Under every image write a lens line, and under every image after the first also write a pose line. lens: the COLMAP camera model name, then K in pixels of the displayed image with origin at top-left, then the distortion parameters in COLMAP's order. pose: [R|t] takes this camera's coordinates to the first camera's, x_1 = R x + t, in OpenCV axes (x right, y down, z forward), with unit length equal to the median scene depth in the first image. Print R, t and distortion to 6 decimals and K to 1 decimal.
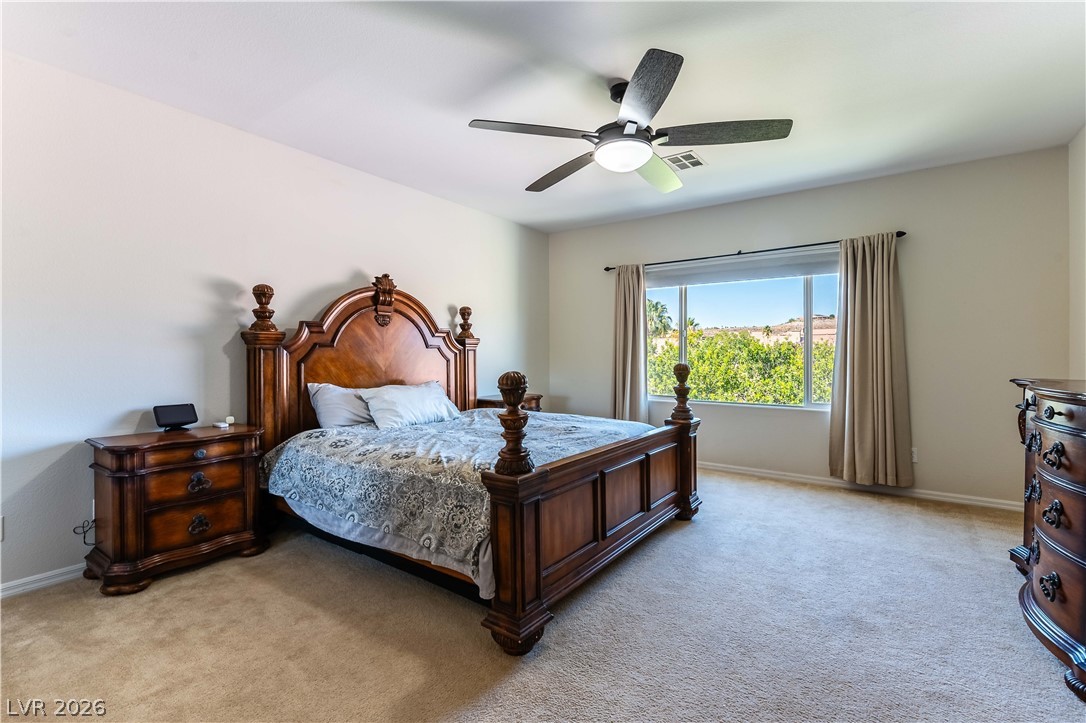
lens RADIAL K [[469.8, 0, 545.7], [0, 469.8, 358.5], [0, 0, 1]] dist [0.000218, 0.000715]
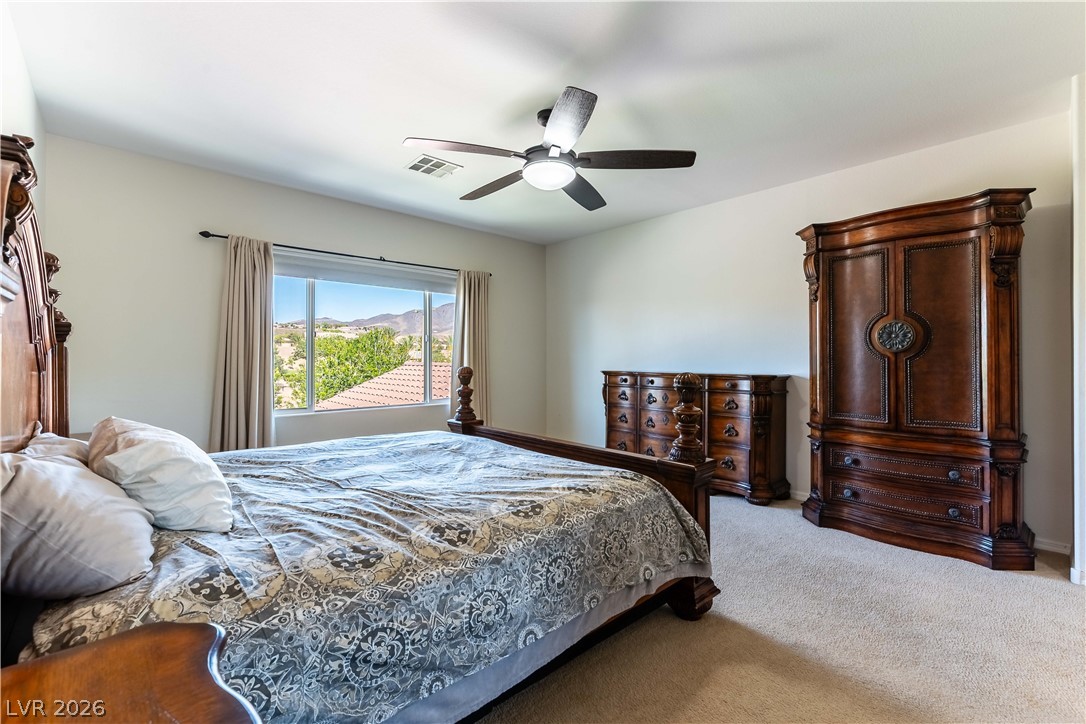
lens RADIAL K [[469.8, 0, 543.2], [0, 469.8, 358.8], [0, 0, 1]] dist [0.000218, 0.000715]
pose [[0.217502, 0.000835, 0.976060, -0.938538], [0.010806, 0.999936, -0.003263, -0.003833], [-0.976000, 0.011257, 0.217479, 0.819033]]
